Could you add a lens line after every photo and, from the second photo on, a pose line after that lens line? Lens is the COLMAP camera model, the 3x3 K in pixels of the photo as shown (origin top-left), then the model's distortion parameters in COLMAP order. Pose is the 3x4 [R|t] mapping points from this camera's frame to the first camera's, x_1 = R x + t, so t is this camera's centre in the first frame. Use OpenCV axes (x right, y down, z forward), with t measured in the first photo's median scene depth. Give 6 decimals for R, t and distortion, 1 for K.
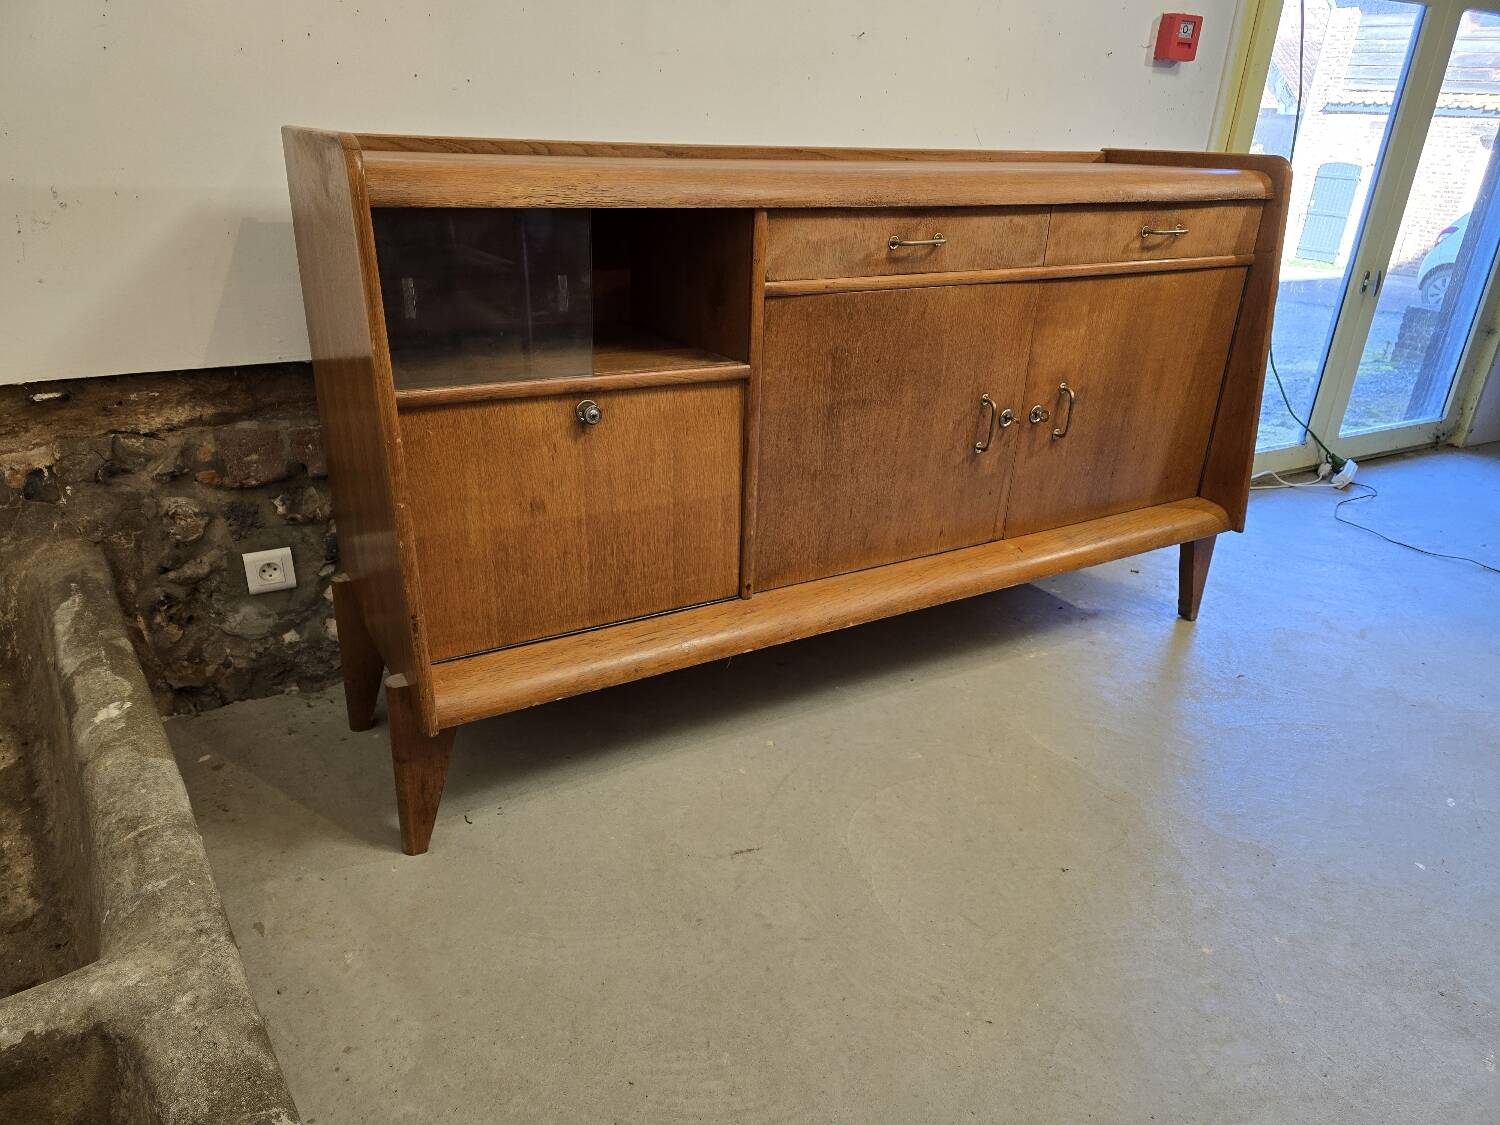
lens RADIAL K [[1005.5, 0, 734.8], [0, 1005.5, 569.8], [0, 0, 1]] dist [0.057688, -0.055287]
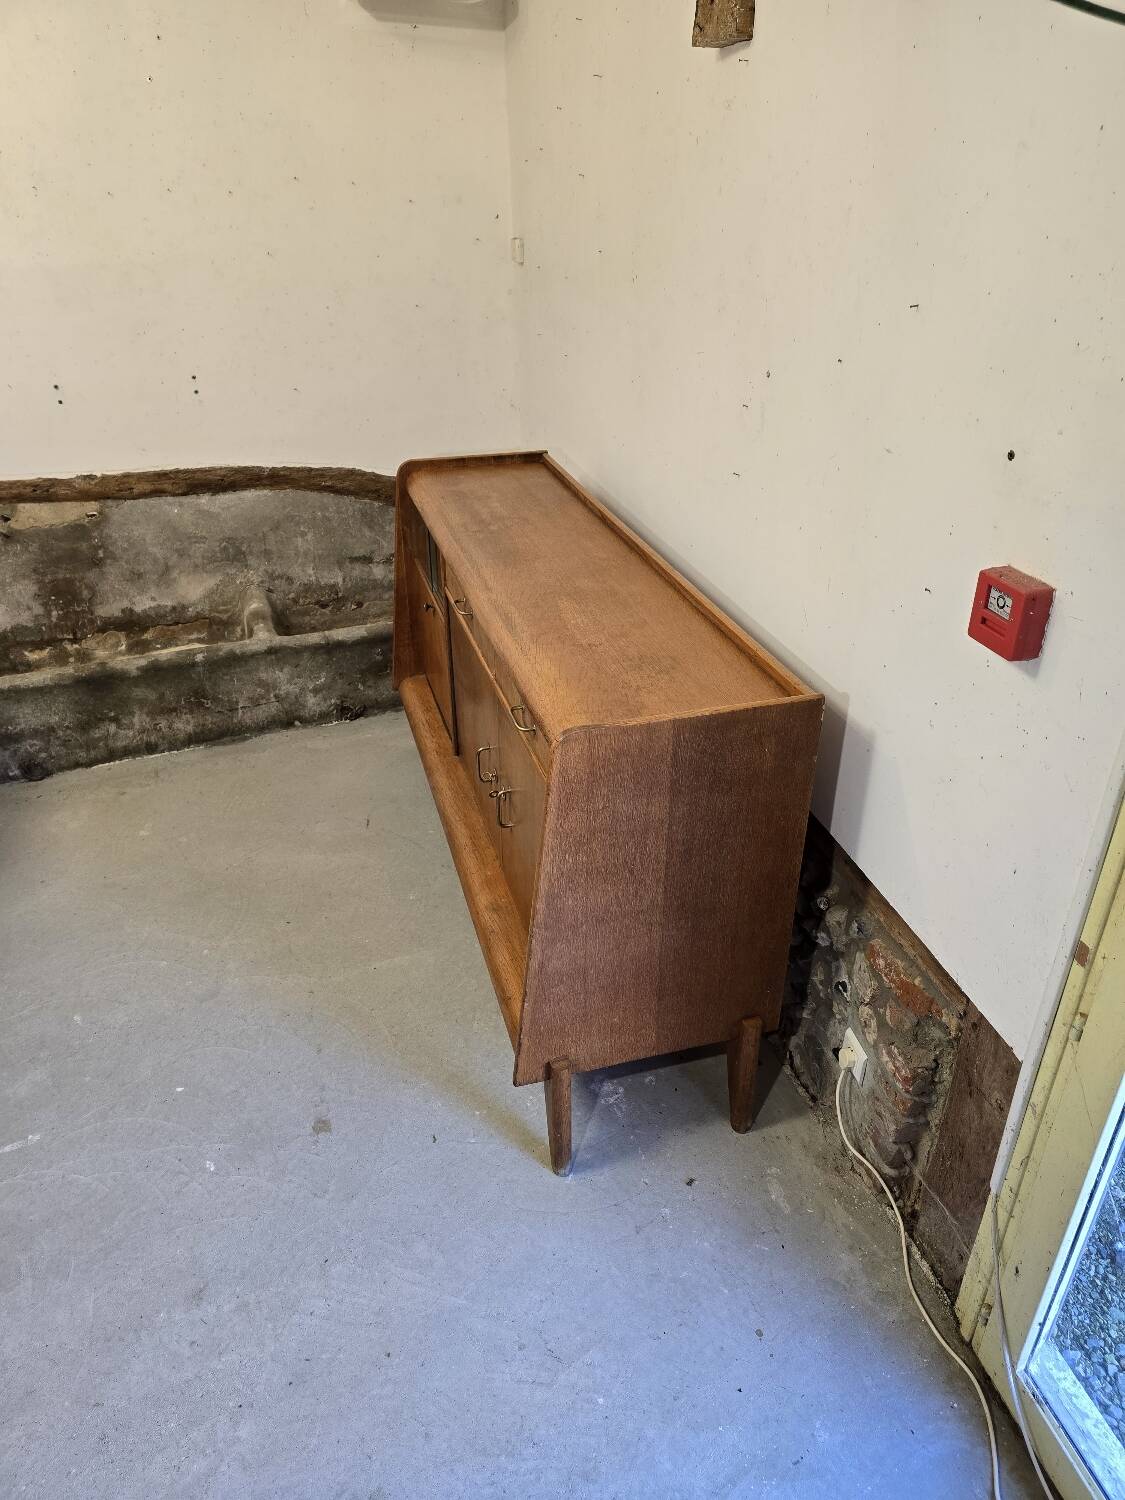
lens RADIAL K [[1005.5, 0, 553.0], [0, 1005.5, 747.2], [0, 0, 1]] dist [0.057688, -0.055287]
pose [[-0.253491, 0.455097, -0.853598, 1.409888], [-0.388281, 0.760345, 0.520686, -0.927013], [0.885991, 0.463425, -0.016035, 1.162255]]
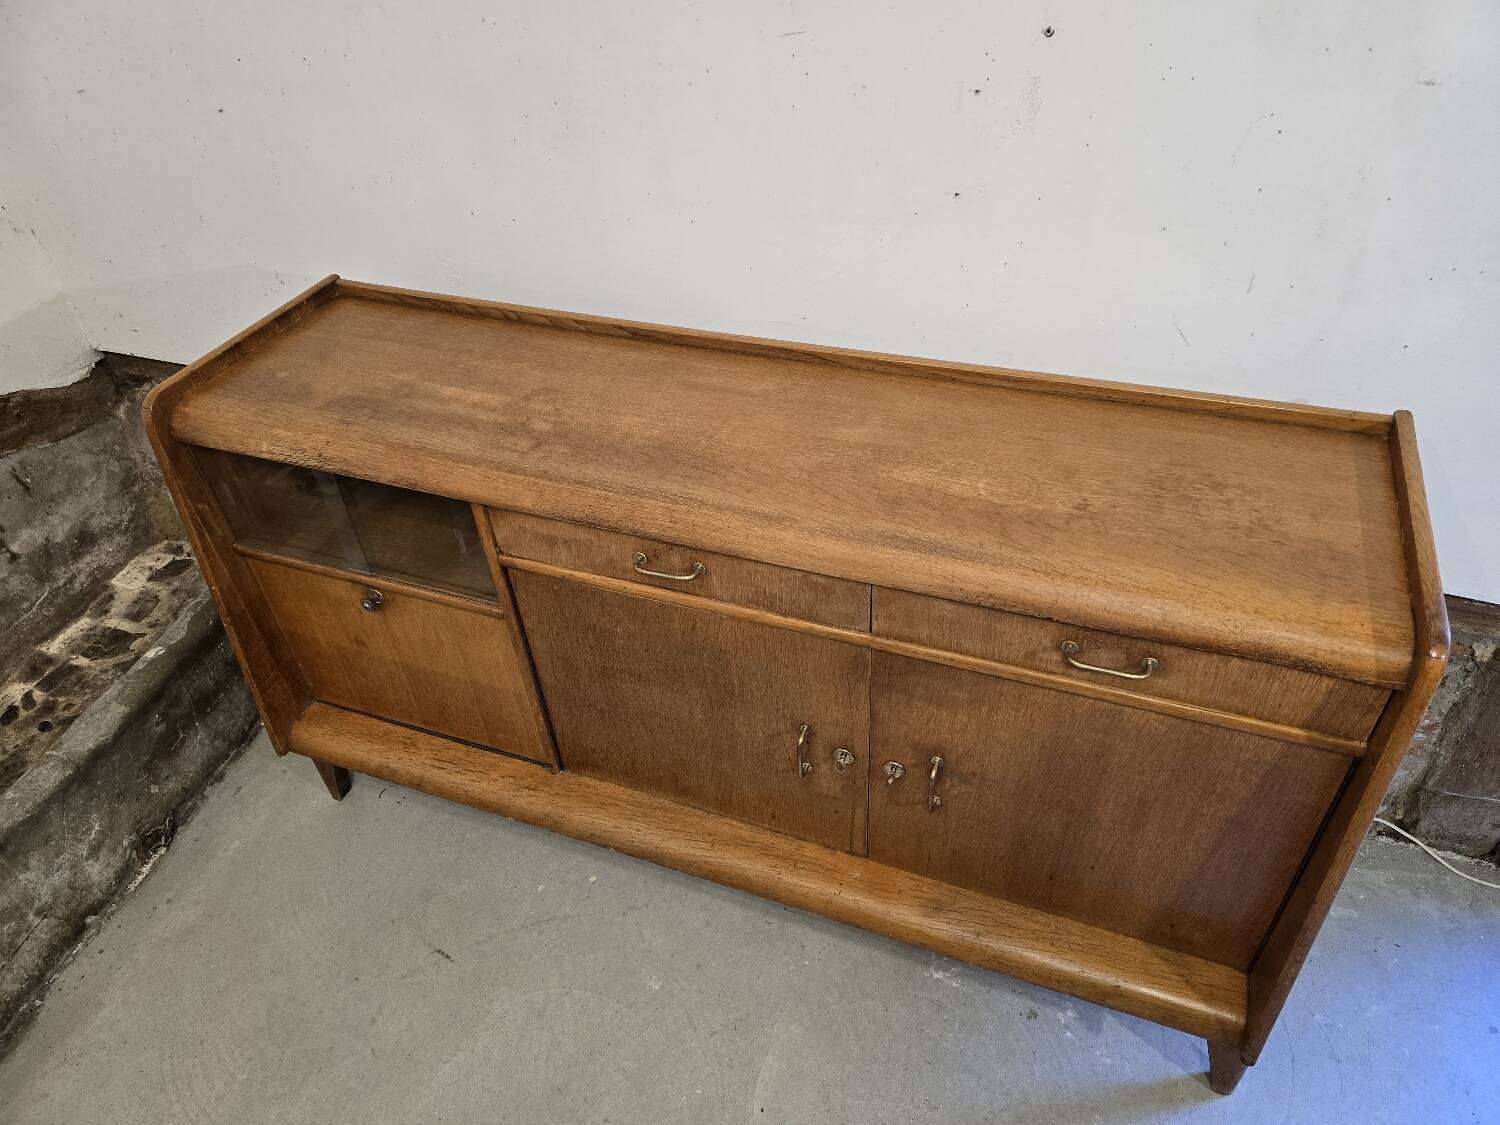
lens RADIAL K [[1005.5, 0, 747.8], [0, 1005.5, 569.8], [0, 0, 1]] dist [0.057688, -0.055287]
pose [[0.621317, 0.455738, -0.637392, 0.730746], [-0.239579, 0.884993, 0.399236, -0.643124], [0.746034, -0.095346, 0.659046, 0.457347]]
